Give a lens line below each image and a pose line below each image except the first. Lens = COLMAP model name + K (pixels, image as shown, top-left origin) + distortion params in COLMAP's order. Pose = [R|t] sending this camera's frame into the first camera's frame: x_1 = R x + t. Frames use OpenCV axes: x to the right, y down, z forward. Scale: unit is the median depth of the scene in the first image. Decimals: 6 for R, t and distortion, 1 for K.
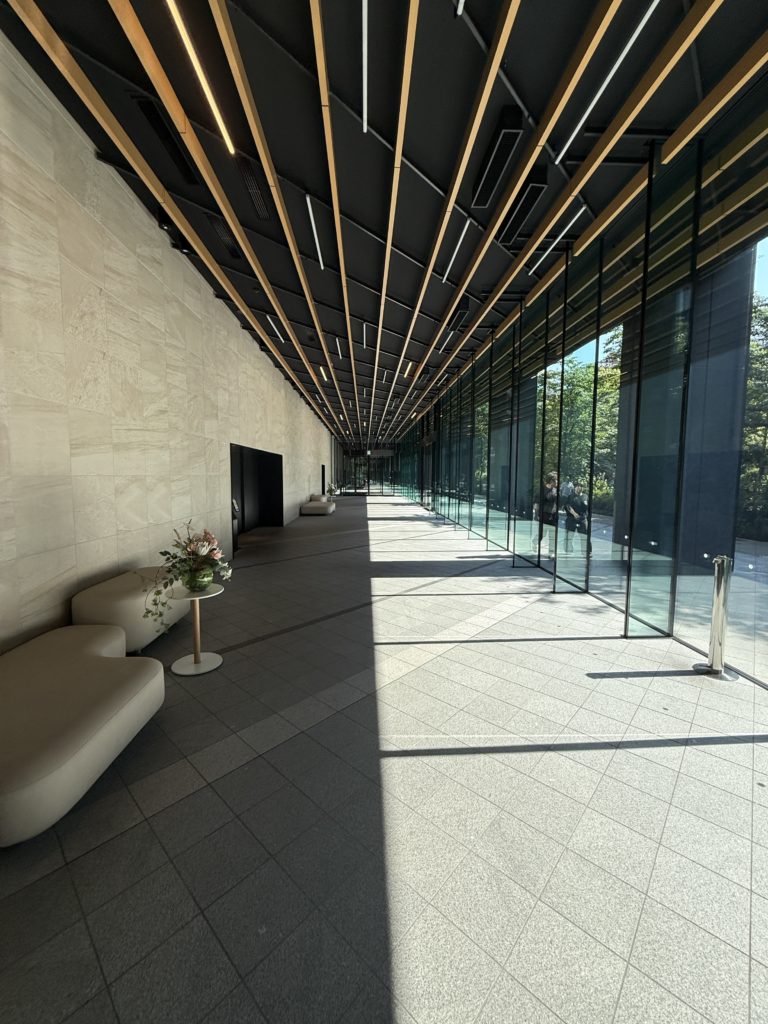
lens RADIAL K [[403.6, 0, 384.0], [0, 403.6, 512.0], [0, 0, 1]] dist [0.000231, -0.000007]
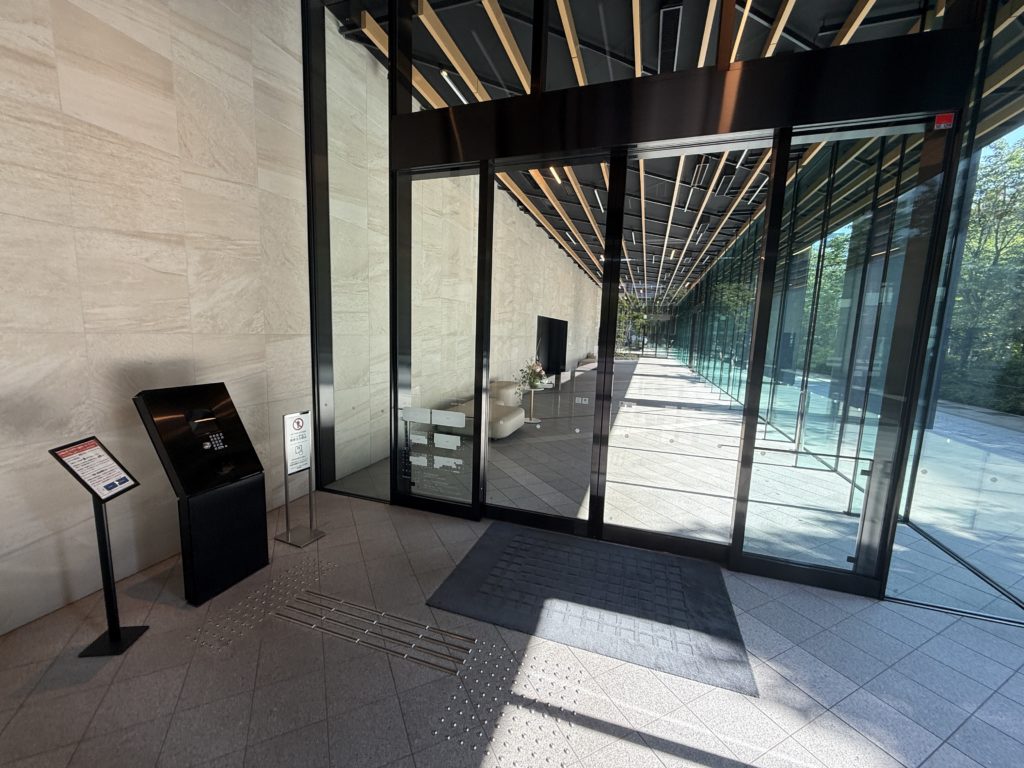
lens RADIAL K [[403.6, 0, 512.0], [0, 403.6, 384.0], [0, 0, 1]] dist [0.000231, -0.000007]
pose [[0.932321, 0.070247, -0.354743, 0.068454], [-0.060316, 0.997417, 0.038992, 0.027073], [0.356566, -0.014957, 0.934150, -0.344695]]
